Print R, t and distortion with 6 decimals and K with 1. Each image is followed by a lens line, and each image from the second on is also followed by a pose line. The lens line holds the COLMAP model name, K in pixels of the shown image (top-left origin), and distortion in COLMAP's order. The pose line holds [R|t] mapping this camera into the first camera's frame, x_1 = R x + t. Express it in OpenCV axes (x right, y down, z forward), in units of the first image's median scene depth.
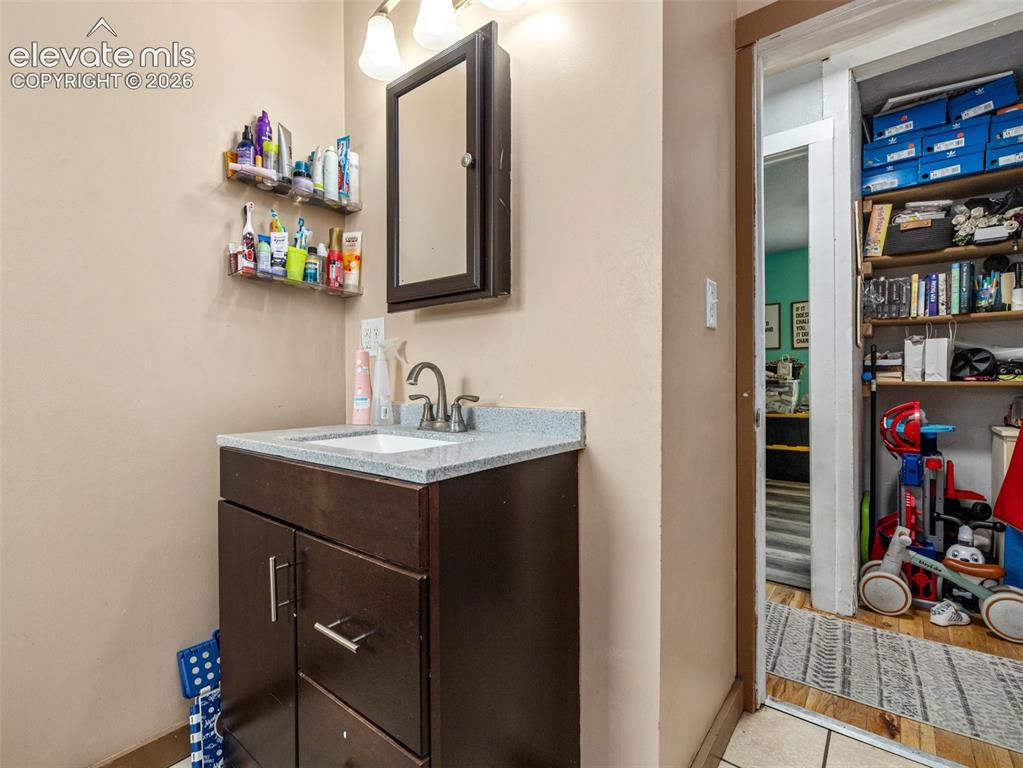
lens RADIAL K [[482.6, 0, 509.7], [0, 482.6, 377.1], [0, 0, 1]] dist [0.000484, 0.000110]
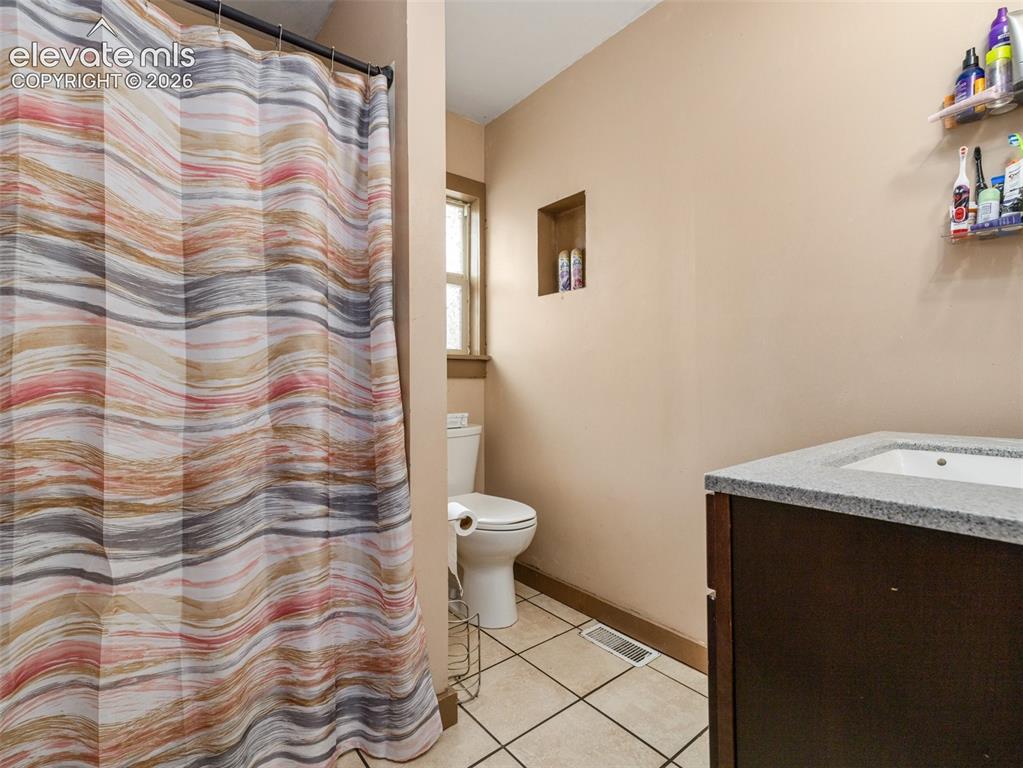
lens RADIAL K [[482.6, 0, 509.7], [0, 482.6, 377.1], [0, 0, 1]] dist [0.000484, 0.000110]
pose [[-0.226522, 0.000825, -0.974006, 0.903054], [0.023727, 0.999708, -0.004671, 0.007778], [0.973717, -0.024169, -0.226476, 0.981647]]
